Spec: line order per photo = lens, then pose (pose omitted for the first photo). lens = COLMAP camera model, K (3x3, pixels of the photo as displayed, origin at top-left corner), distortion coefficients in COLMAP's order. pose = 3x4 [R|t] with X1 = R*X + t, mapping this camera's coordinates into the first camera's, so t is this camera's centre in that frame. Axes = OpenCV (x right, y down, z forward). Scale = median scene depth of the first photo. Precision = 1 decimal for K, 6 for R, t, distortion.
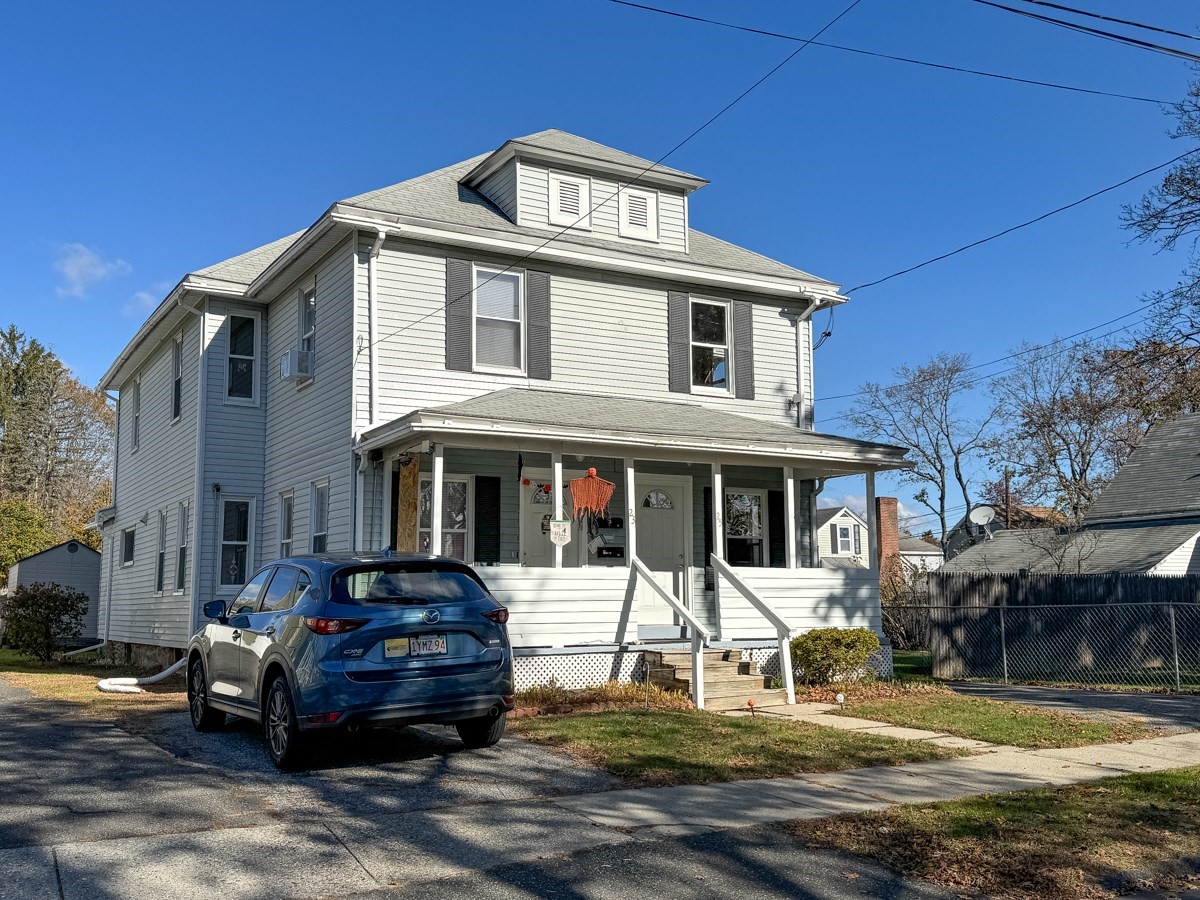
lens RADIAL K [[1180.2, 0, 598.9], [0, 1180.2, 448.0], [0, 0, 1]] dist [0.106531, 0.000000]
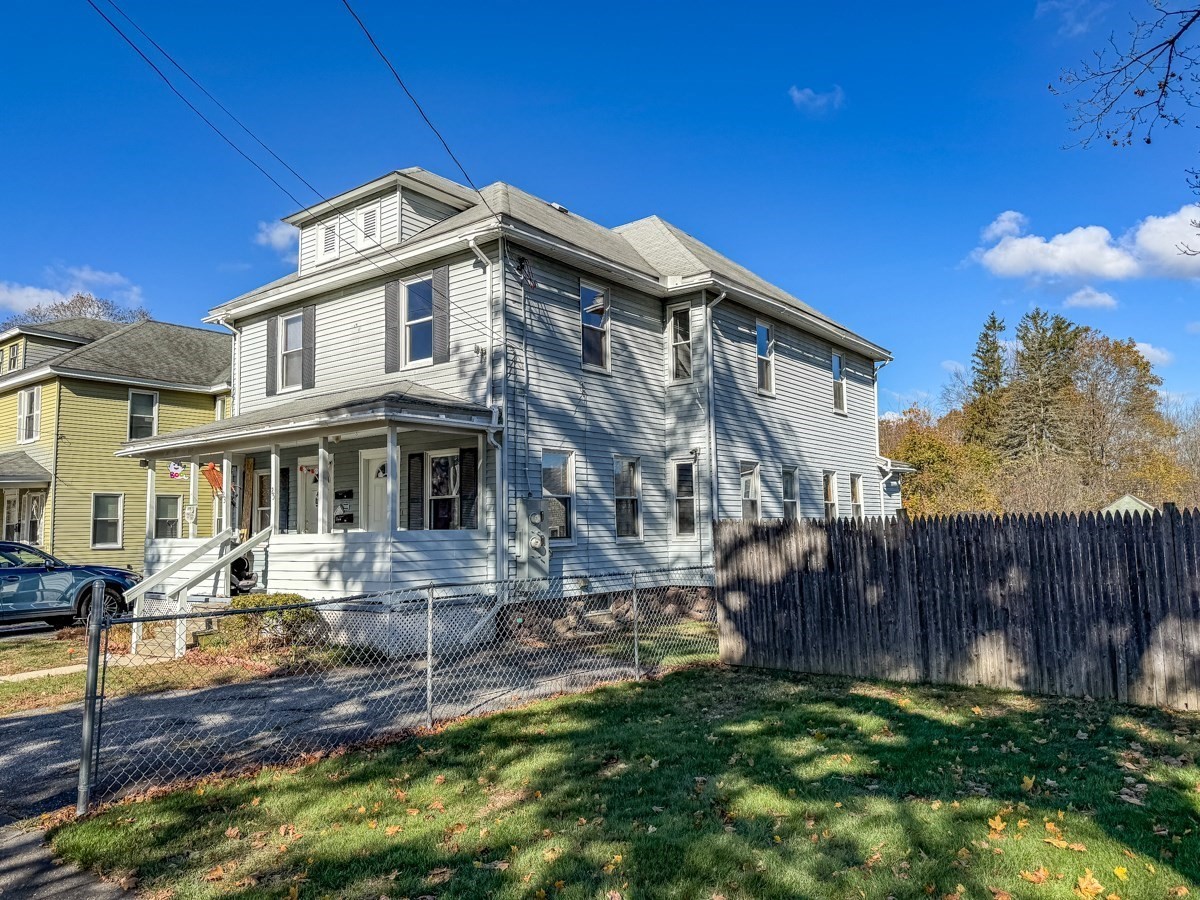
lens RADIAL K [[846.0, 0, 596.8], [0, 846.0, 453.8], [0, 0, 1]] dist [0.072041, -0.005497]
pose [[0.379576, -0.083273, -0.921405, 0.876714], [0.138304, 0.989857, -0.032485, 0.082344], [0.914765, -0.115104, 0.387243, 0.856131]]
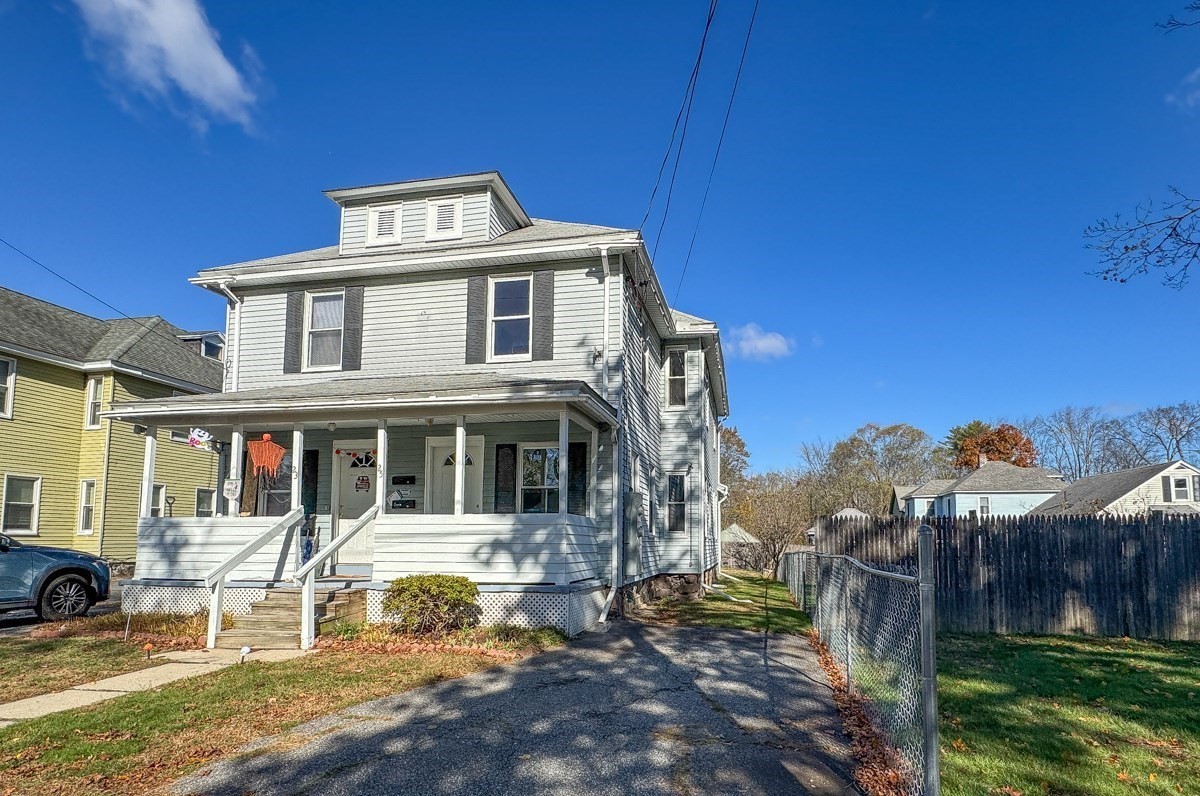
lens RADIAL K [[621.7, 0, 633.2], [0, 621.7, 490.8], [0, 0, 1]] dist [0.001606, 0.003007]
pose [[0.760731, -0.044340, -0.647552, 0.568747], [0.077141, 0.996769, 0.022372, 0.074262], [0.644467, -0.066972, 0.761693, 0.630707]]
